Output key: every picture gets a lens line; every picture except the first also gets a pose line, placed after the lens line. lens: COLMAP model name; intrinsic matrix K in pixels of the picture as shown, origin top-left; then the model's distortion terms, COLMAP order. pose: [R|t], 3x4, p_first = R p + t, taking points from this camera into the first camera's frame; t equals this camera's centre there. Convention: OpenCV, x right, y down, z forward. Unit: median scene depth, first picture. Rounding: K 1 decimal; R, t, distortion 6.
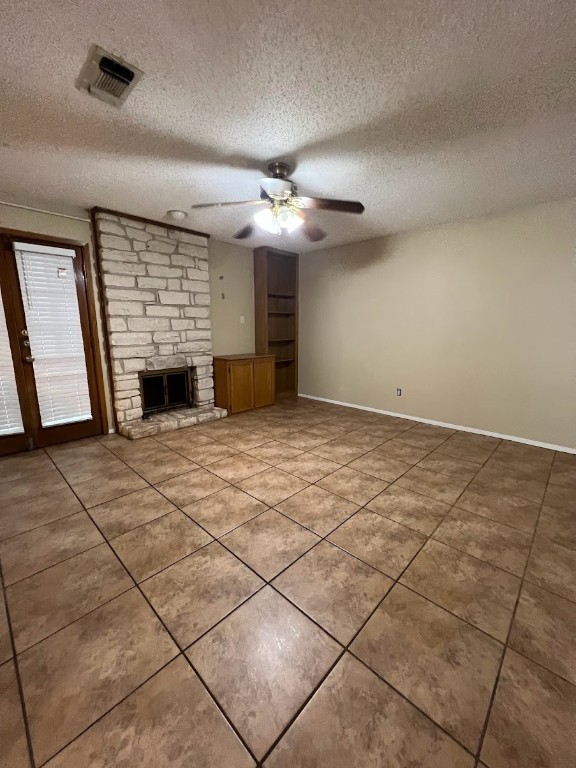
lens RADIAL K [[309.1, 0, 286.6], [0, 309.1, 387.5], [0, 0, 1]] dist [-0.005997, 0.001232]
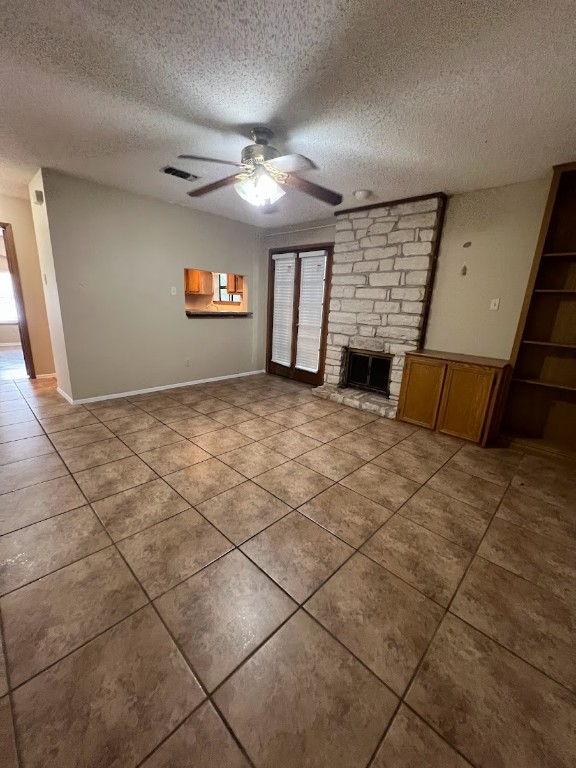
lens RADIAL K [[309.1, 0, 287.3], [0, 309.1, 387.6], [0, 0, 1]] dist [-0.005997, 0.001232]
pose [[-0.008417, 0.262996, -0.964760, 0.974751], [-0.241457, 0.935711, 0.257183, -0.218065], [0.970375, 0.235113, 0.055626, 1.078752]]
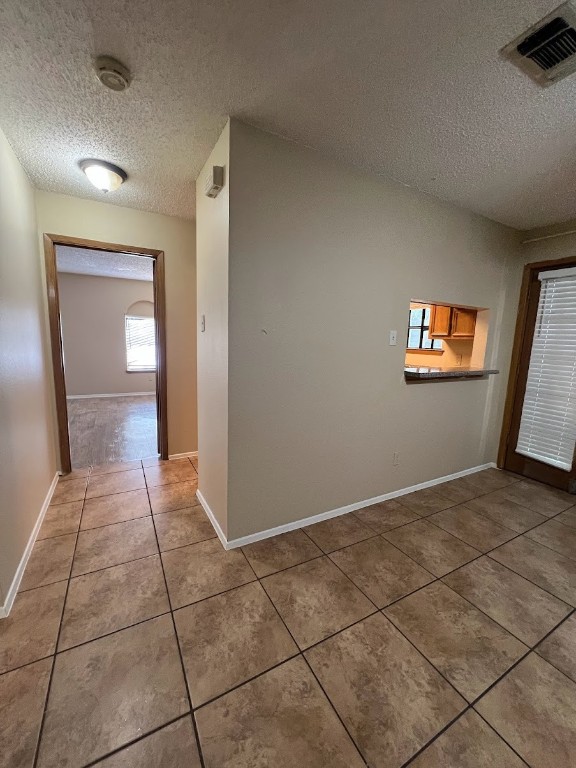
lens RADIAL K [[309.1, 0, 285.9], [0, 309.1, 386.2], [0, 0, 1]] dist [-0.005997, 0.001232]
pose [[-0.302024, 0.136800, -0.943434, 0.267515], [-0.220950, 0.952656, 0.208870, -0.116332], [0.927342, 0.271536, -0.257499, 0.454384]]
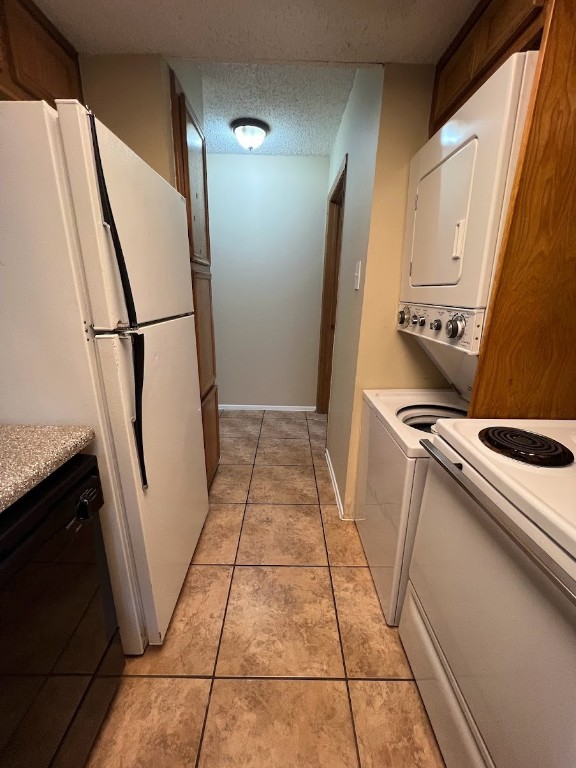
lens RADIAL K [[309.1, 0, 286.5], [0, 309.1, 385.6], [0, 0, 1]] dist [-0.005997, 0.001232]
pose [[-0.692278, -0.224164, 0.685931, -0.416598], [0.125995, 0.898382, 0.420755, -0.153381], [-0.710546, 0.377703, -0.593687, 0.738140]]
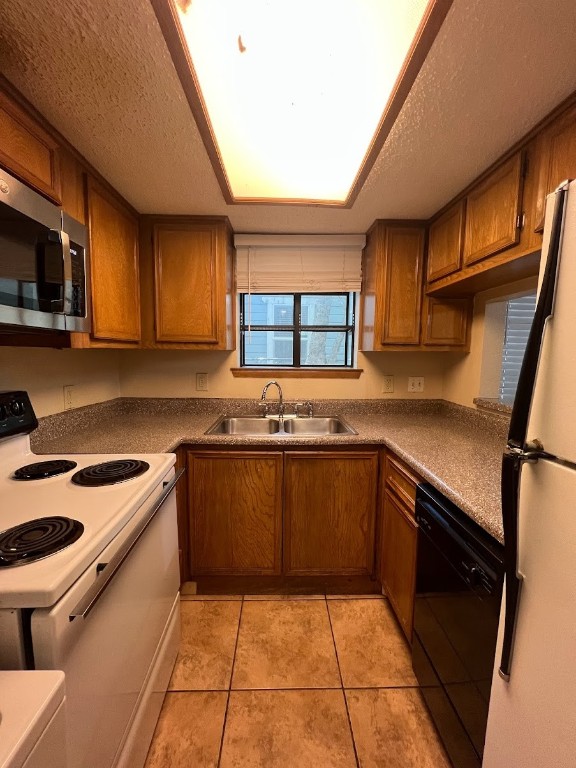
lens RADIAL K [[309.1, 0, 286.7], [0, 309.1, 385.7], [0, 0, 1]] dist [-0.005997, 0.001232]
pose [[0.711629, 0.085155, -0.697376, -0.053845], [-0.158343, 0.986528, -0.041117, -0.104138], [0.684479, 0.139685, 0.715525, 0.362711]]
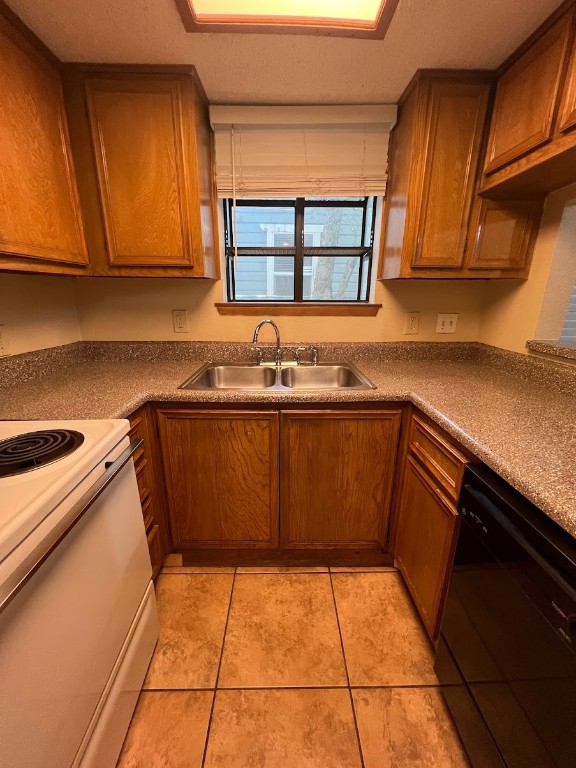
lens RADIAL K [[309.1, 0, 287.0], [0, 309.1, 385.9], [0, 0, 1]] dist [-0.005997, 0.001232]
pose [[0.705342, 0.211771, -0.676496, -0.152875], [-0.155710, 0.977311, 0.143589, -0.107139], [0.691555, 0.004057, 0.722313, 0.479353]]
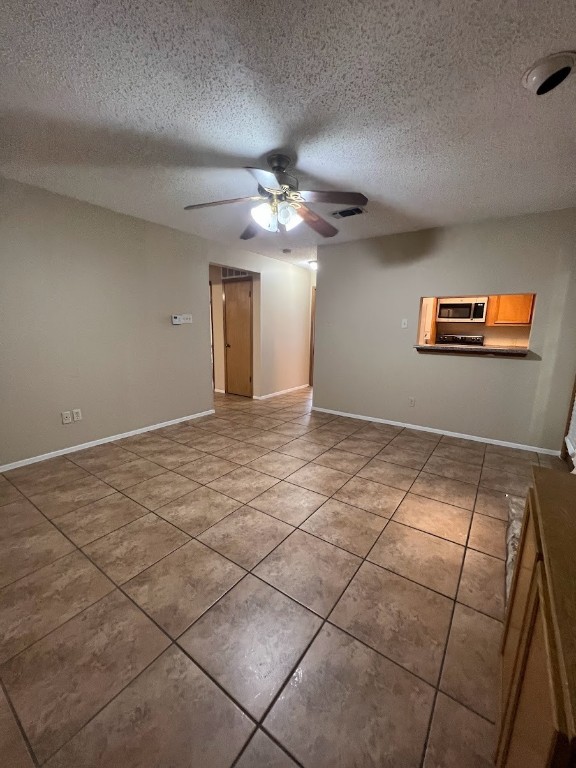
lens RADIAL K [[309.1, 0, 285.1], [0, 309.1, 384.4], [0, 0, 1]] dist [-0.005997, 0.001232]
pose [[-0.989929, 0.009183, -0.141265, 0.084186], [-0.044266, 0.927771, 0.370515, -0.387342], [0.134464, 0.373037, -0.918021, 1.888608]]
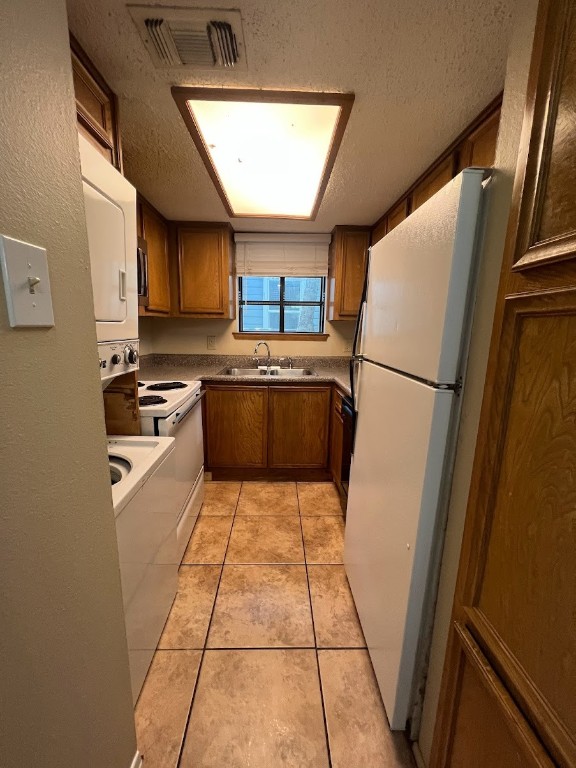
lens RADIAL K [[309.1, 0, 286.2], [0, 309.1, 385.4], [0, 0, 1]] dist [-0.005997, 0.001232]
pose [[0.713083, 0.146506, -0.685600, 0.207525], [-0.165184, 0.985500, 0.038786, -0.045967], [0.681341, 0.085593, 0.726944, 0.170443]]
